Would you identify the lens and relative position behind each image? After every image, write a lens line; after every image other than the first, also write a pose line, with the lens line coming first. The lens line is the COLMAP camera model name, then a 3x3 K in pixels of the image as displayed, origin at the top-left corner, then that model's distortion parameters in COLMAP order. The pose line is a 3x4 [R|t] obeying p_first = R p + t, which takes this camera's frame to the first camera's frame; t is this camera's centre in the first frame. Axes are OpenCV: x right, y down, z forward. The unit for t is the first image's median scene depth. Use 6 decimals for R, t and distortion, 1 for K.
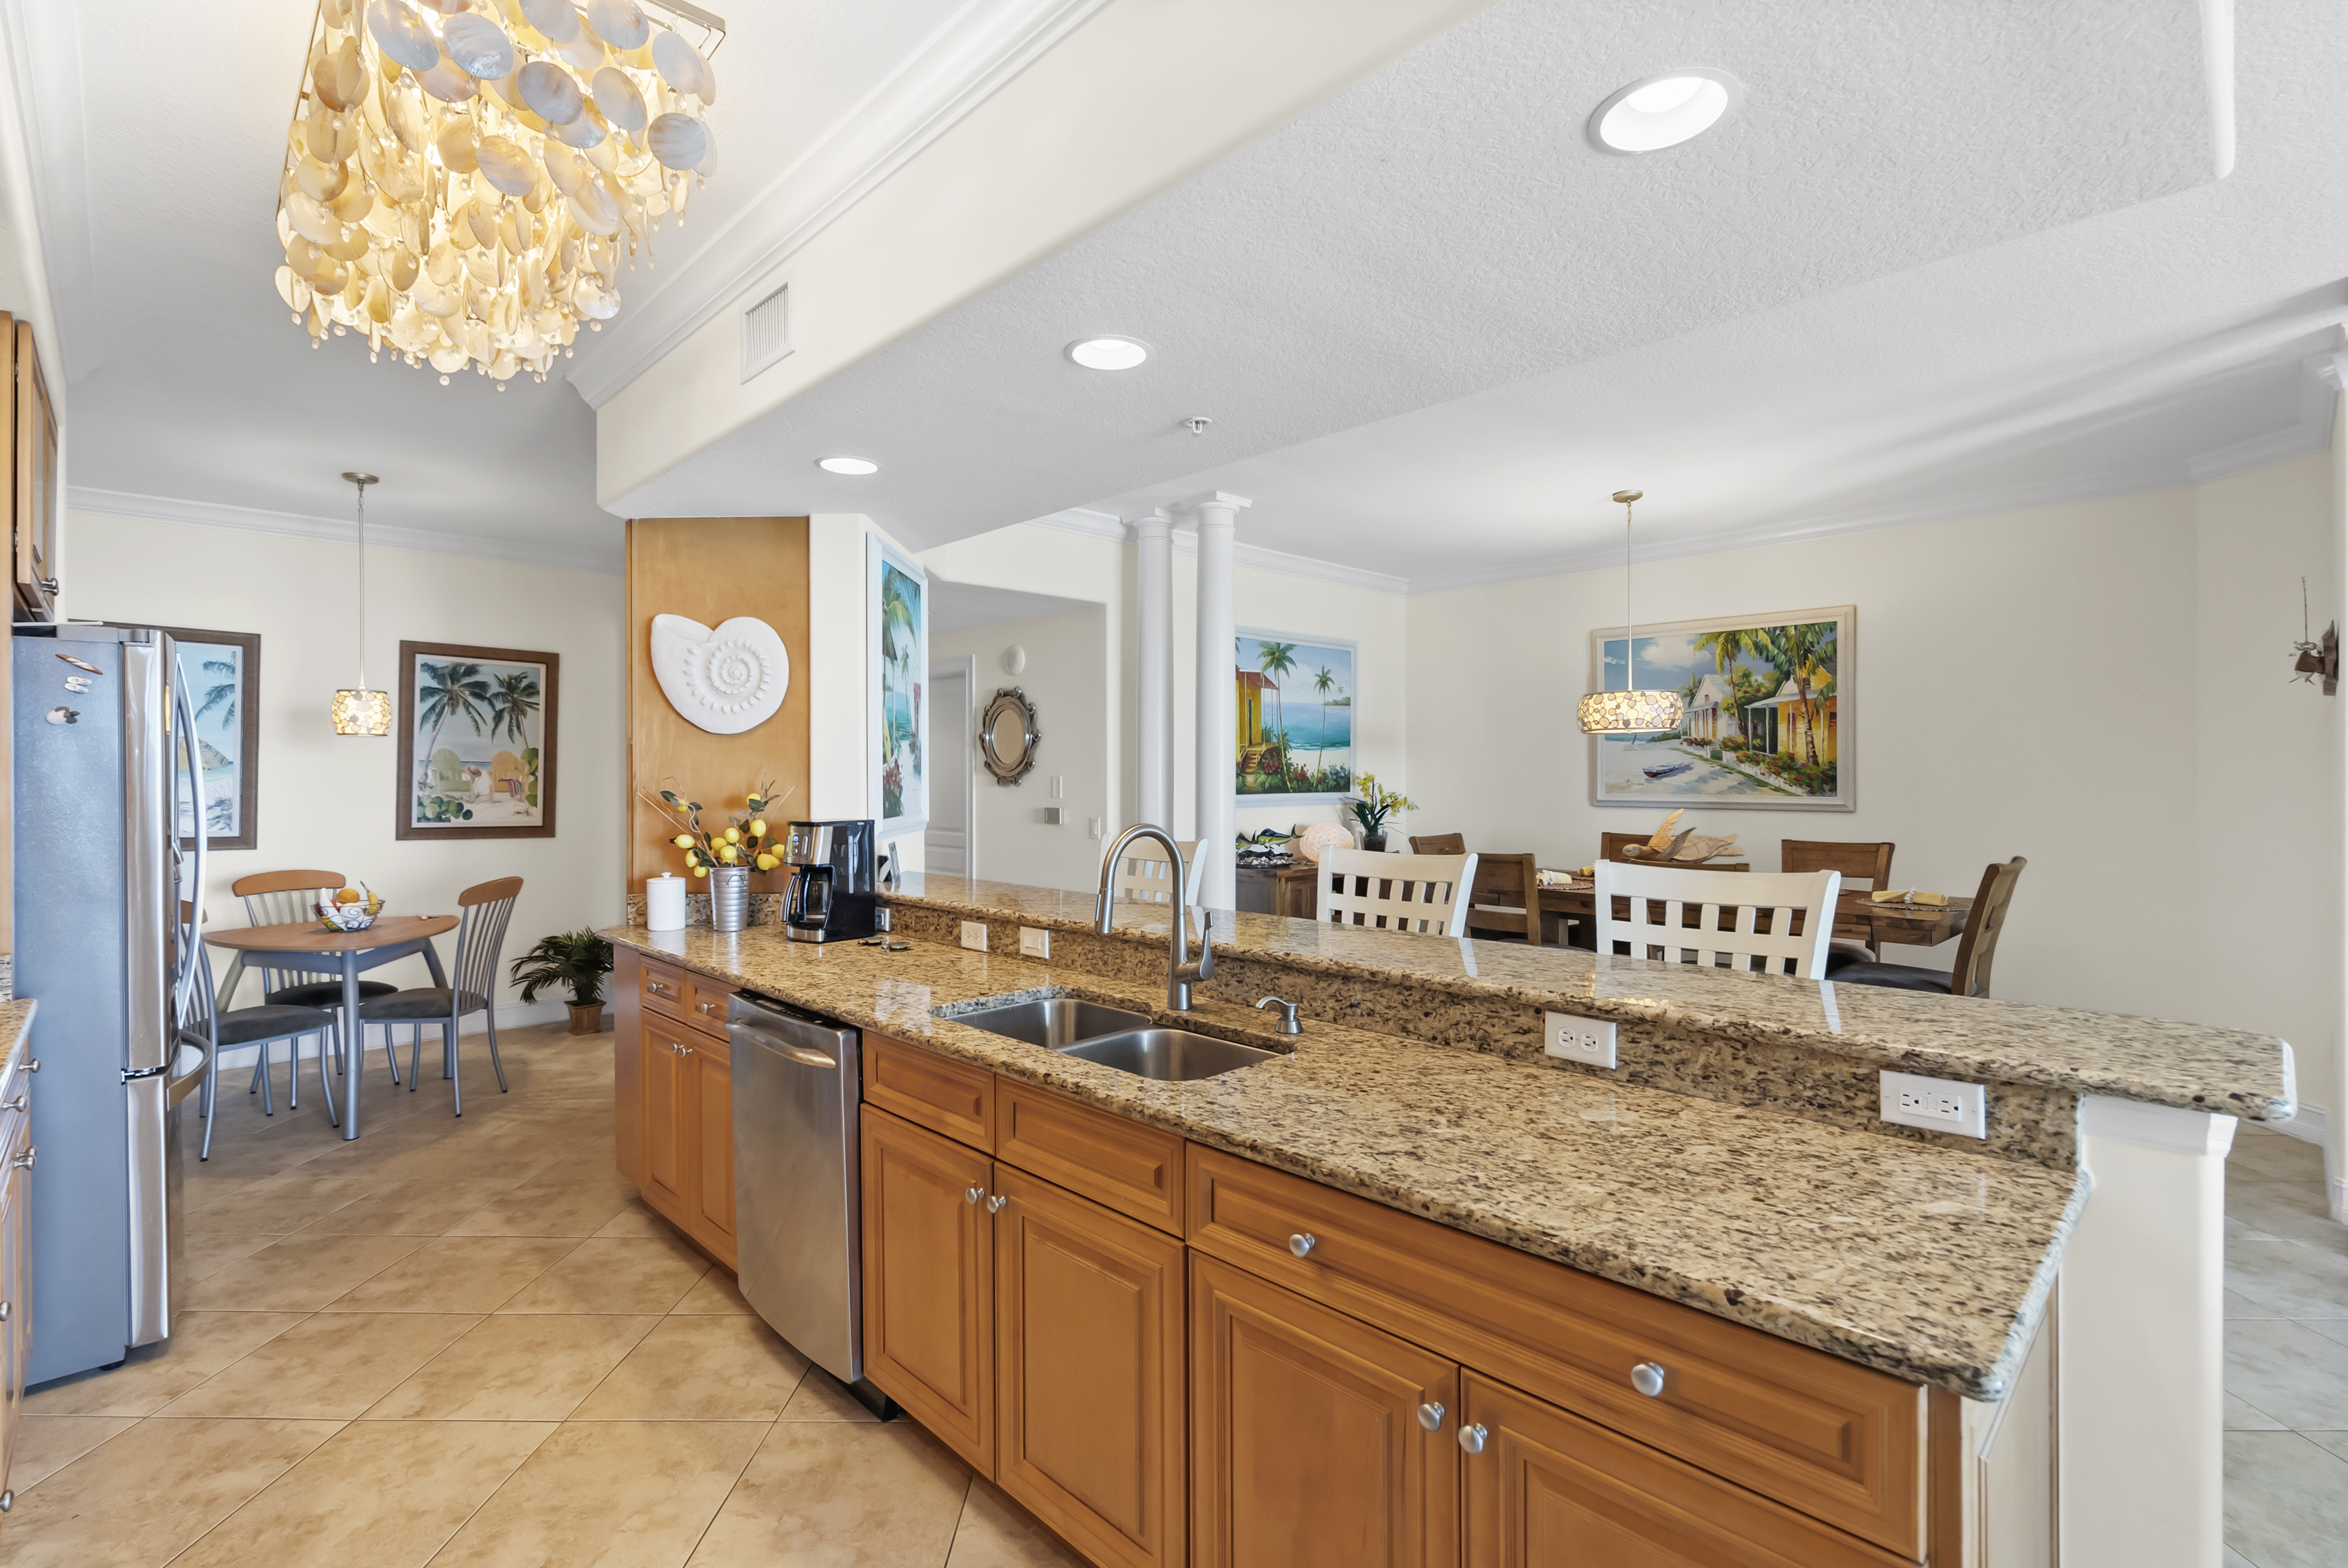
lens RADIAL K [[1078.6, 0, 1164.1], [0, 1078.6, 777.3], [0, 0, 1]] dist [-0.003486, -0.000254]
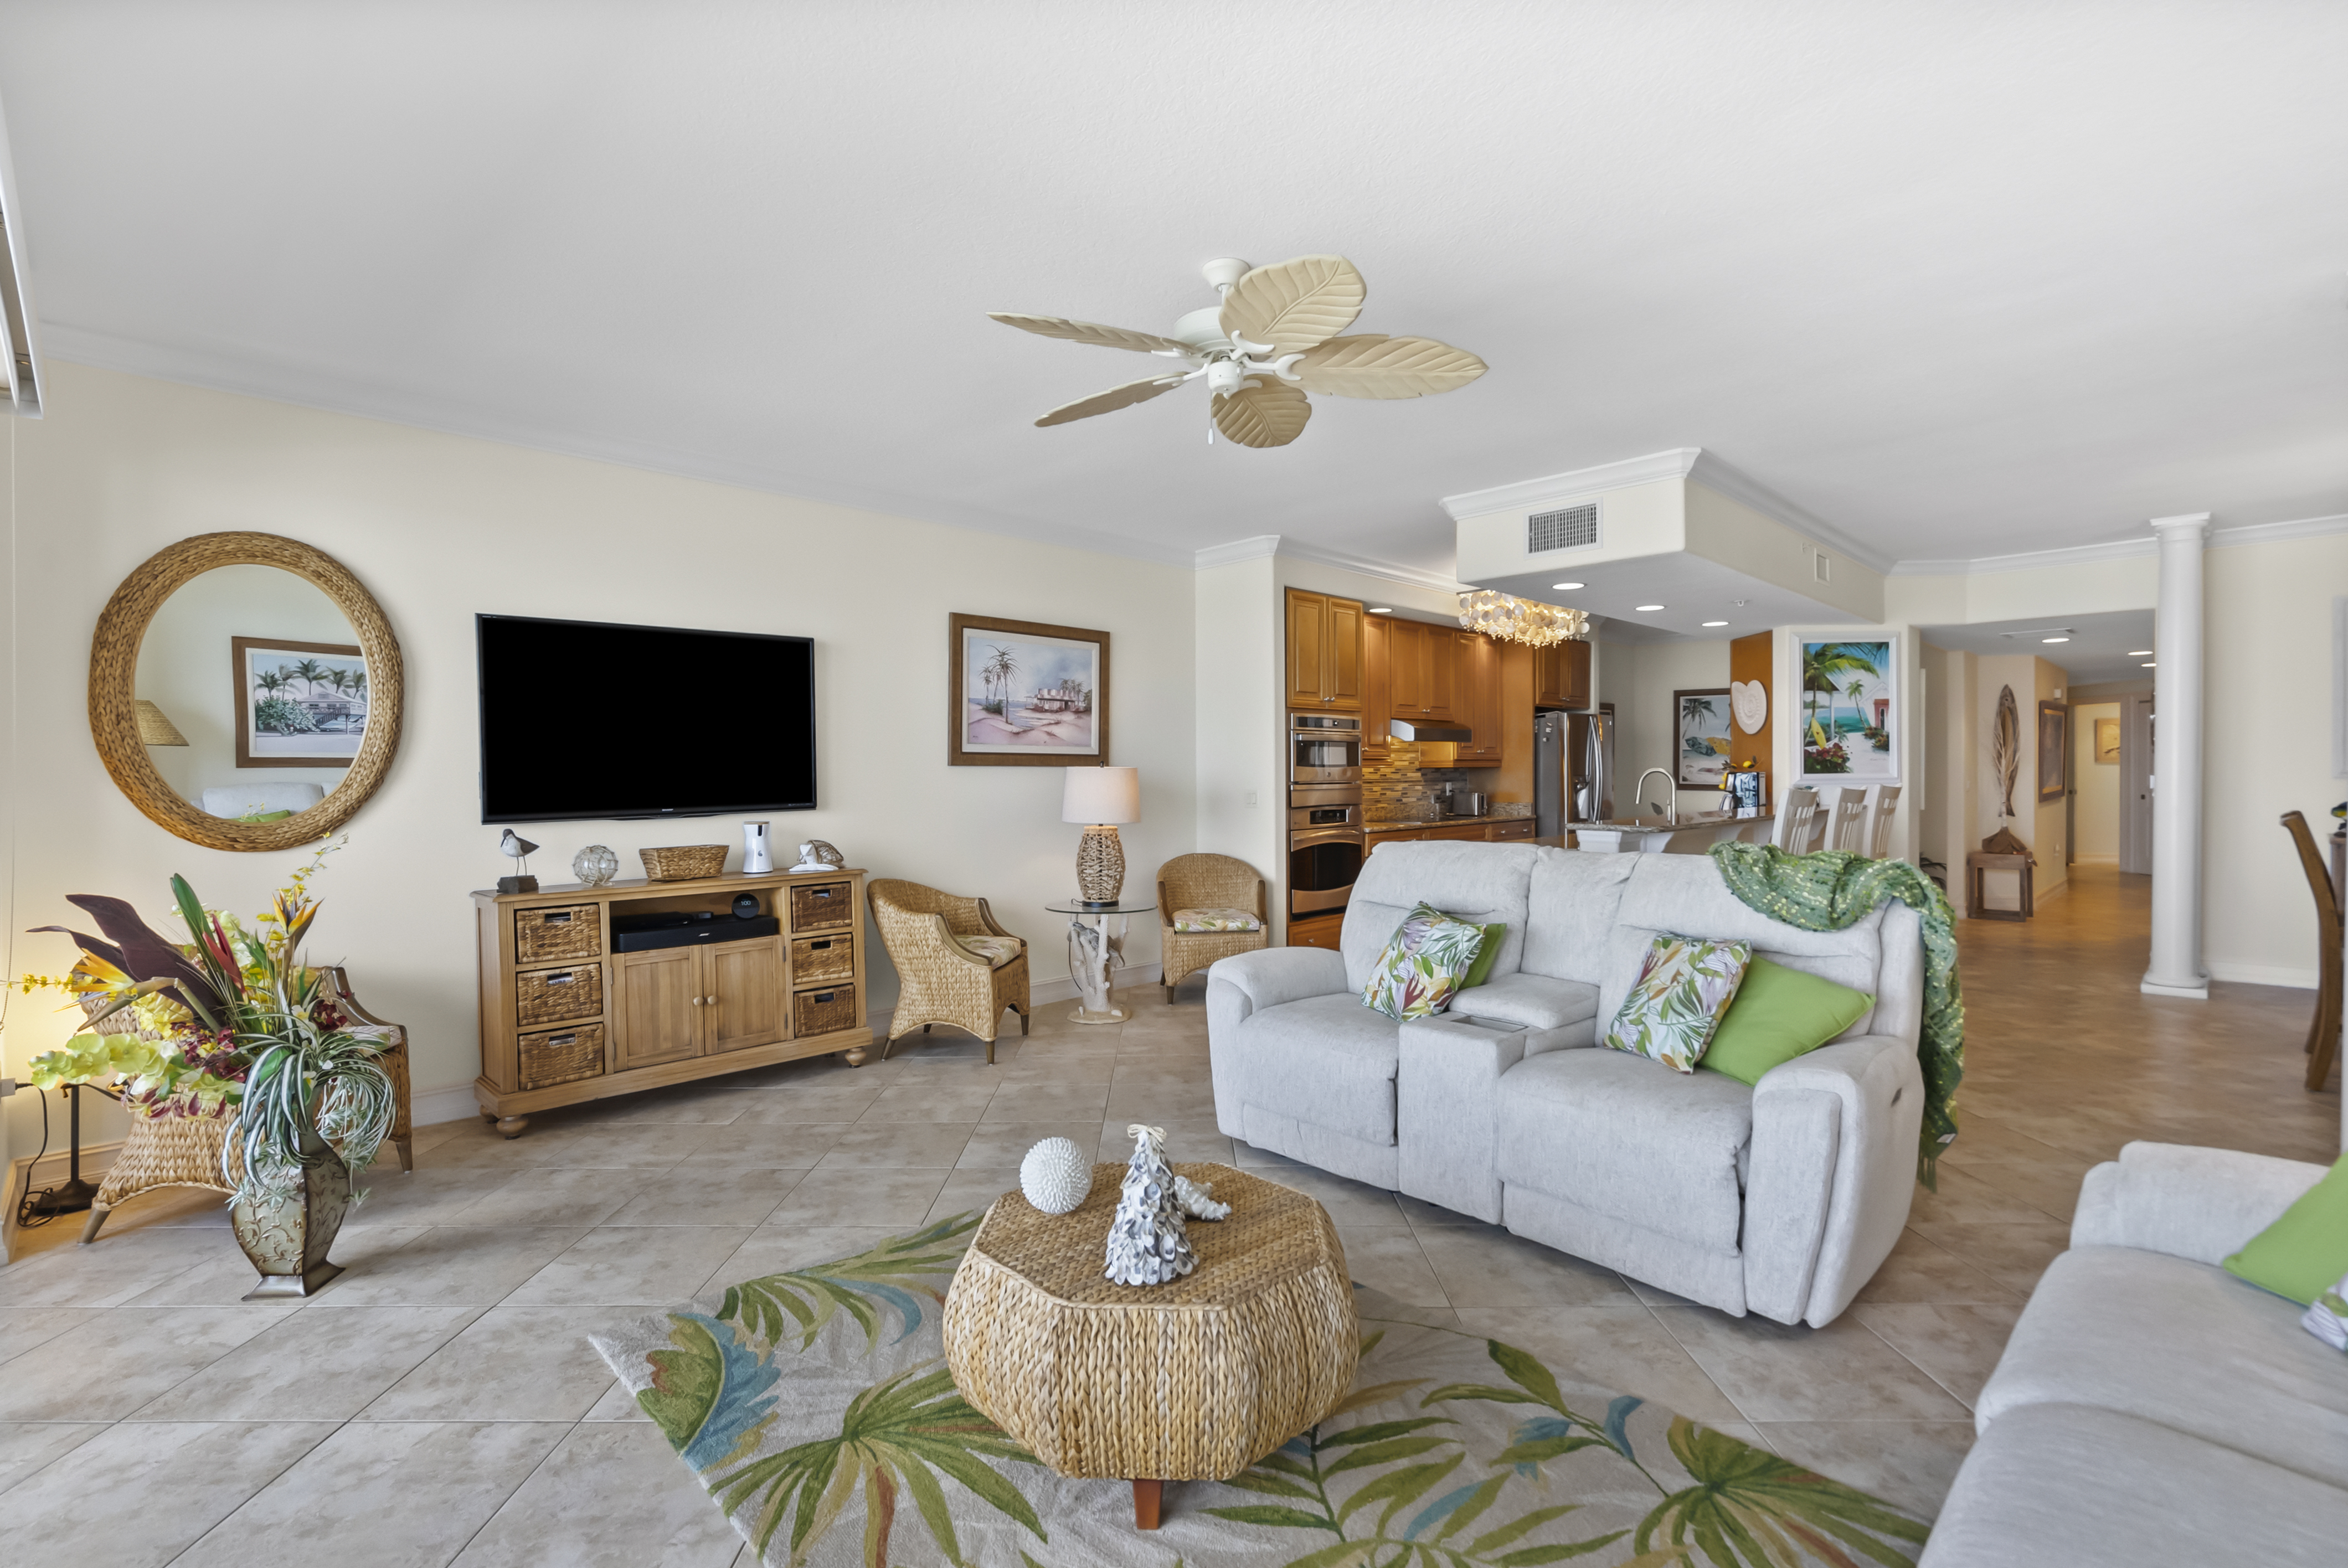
lens RADIAL K [[1078.6, 0, 1164.1], [0, 1078.6, 777.3], [0, 0, 1]] dist [-0.003486, -0.000254]
pose [[0.015235, 0.009449, -0.999839, 1.083485], [0.005450, 0.999940, 0.009533, 0.012283], [0.999869, -0.005595, 0.015183, -0.139183]]
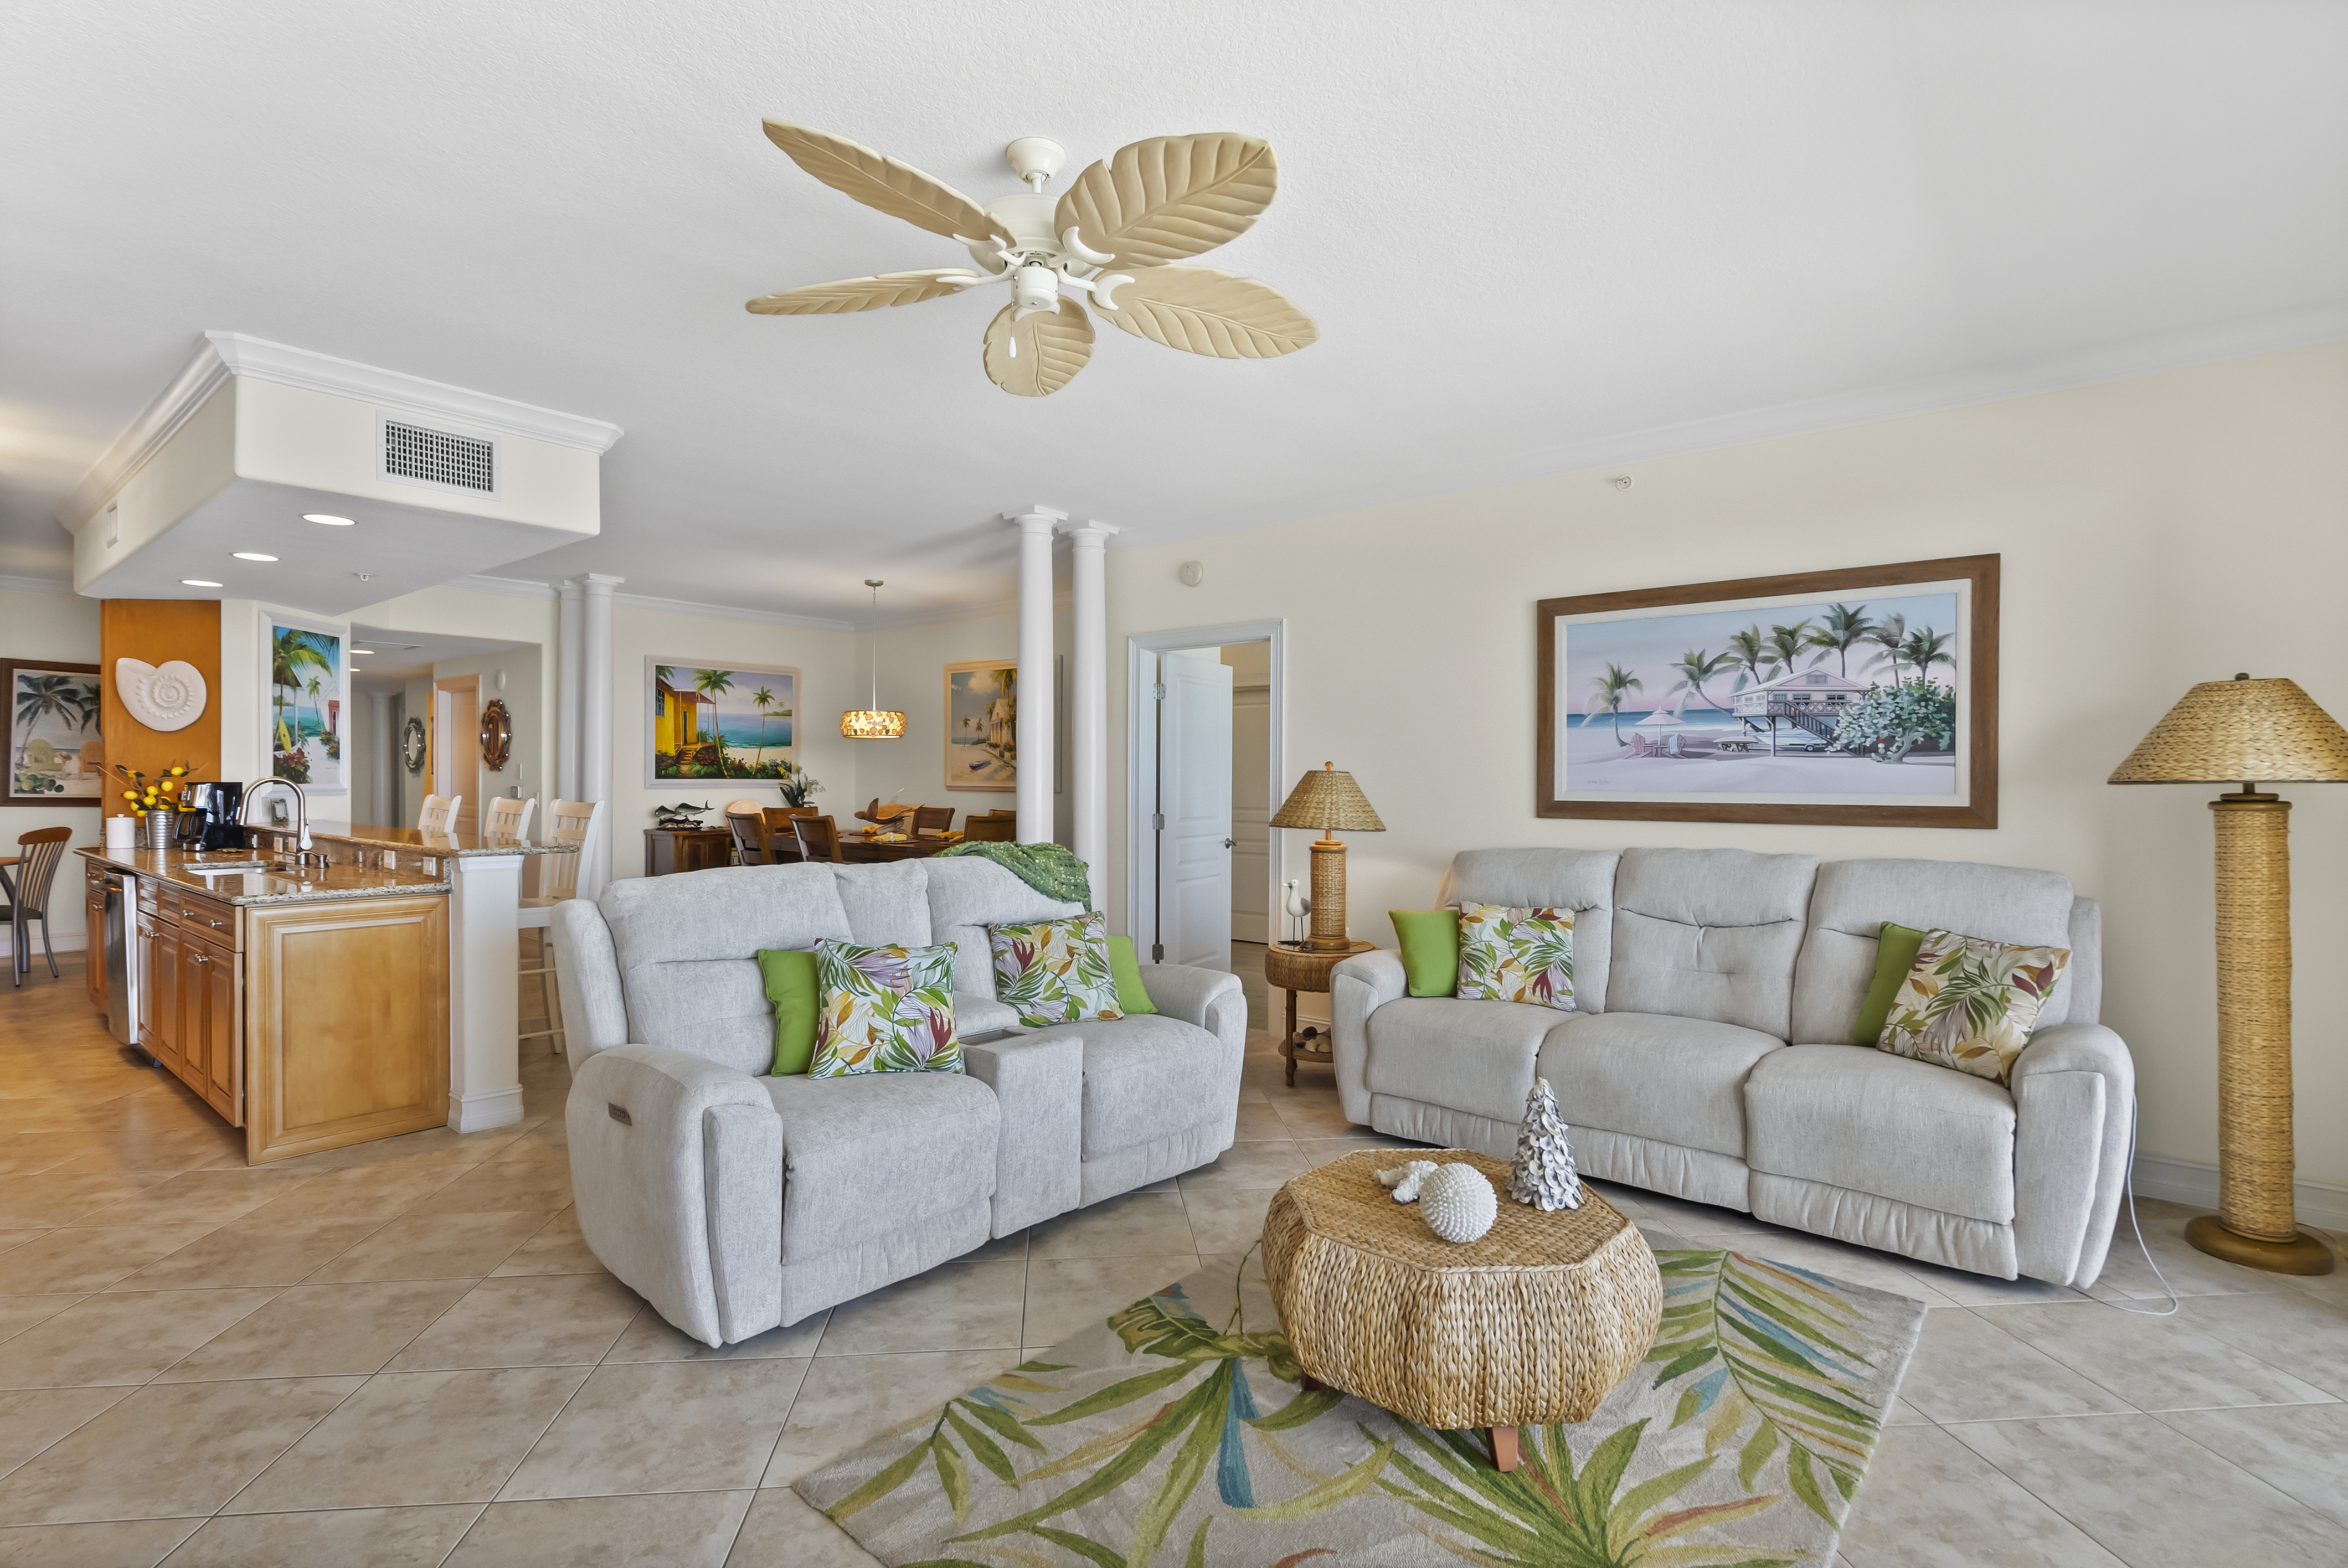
lens RADIAL K [[1114.5, 0, 1168.4], [0, 1114.5, 789.4], [0, 0, 1]] dist [-0.004306, 0.000085]
pose [[0.993353, 0.007522, 0.114858, 0.566199], [-0.008425, 0.999937, 0.007378, 0.013985], [-0.114796, -0.008297, 0.993354, -0.530863]]
